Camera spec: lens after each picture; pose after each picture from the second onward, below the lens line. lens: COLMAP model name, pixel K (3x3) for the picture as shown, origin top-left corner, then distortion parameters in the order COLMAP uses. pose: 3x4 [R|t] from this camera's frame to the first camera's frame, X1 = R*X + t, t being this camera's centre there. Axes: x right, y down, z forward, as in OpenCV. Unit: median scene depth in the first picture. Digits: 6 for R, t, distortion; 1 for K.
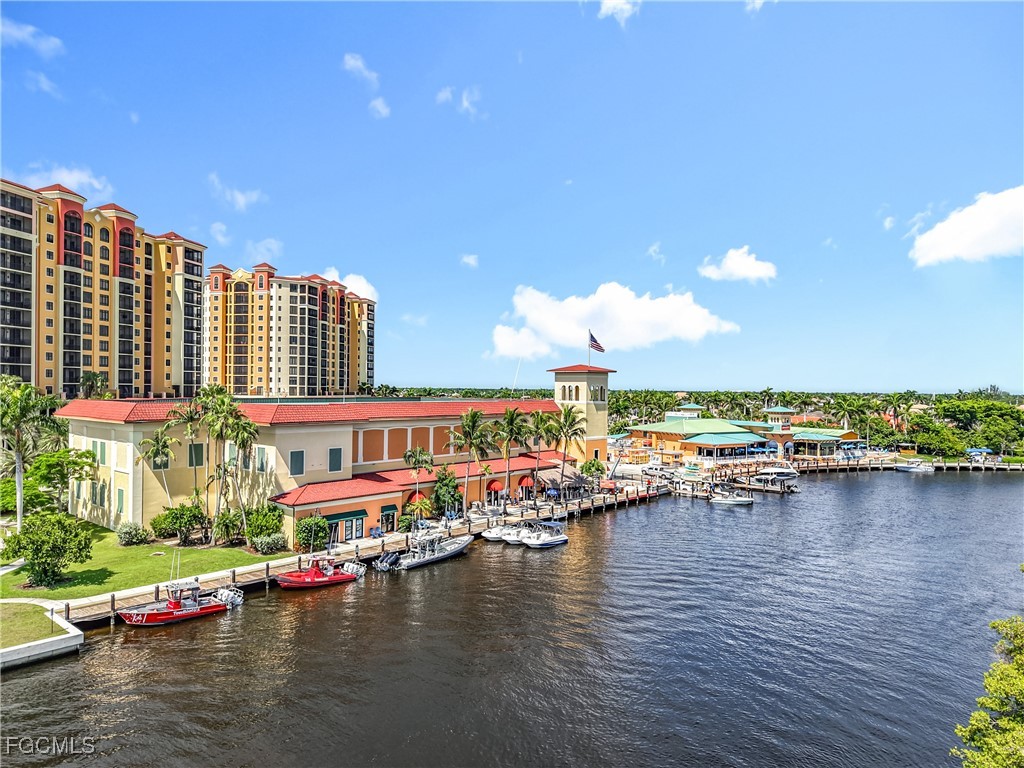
lens RADIAL K [[690.4, 0, 507.7], [0, 690.4, 384.3], [0, 0, 1]] dist [0.043185, -0.056535]
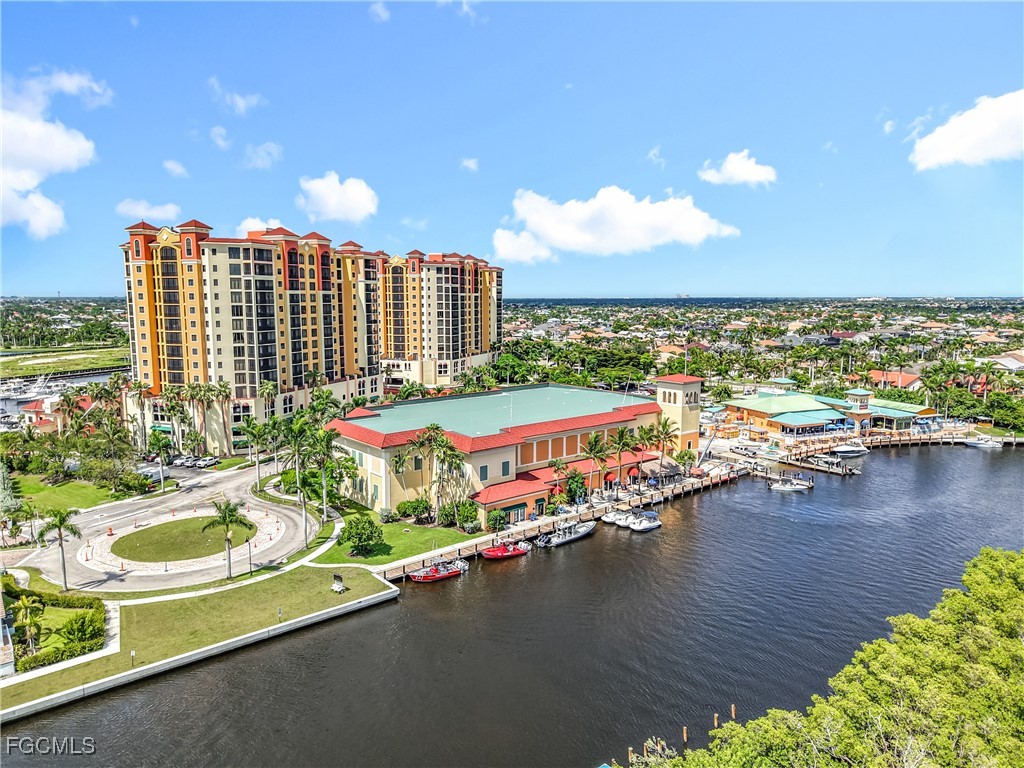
lens RADIAL K [[690.4, 0, 507.7], [0, 690.4, 384.3], [0, 0, 1]] dist [0.043185, -0.056535]
pose [[0.986797, 0.009271, -0.161697, 0.000643], [0.011922, 0.991495, 0.129601, -0.161428], [0.161523, -0.129818, 0.978293, -0.276154]]
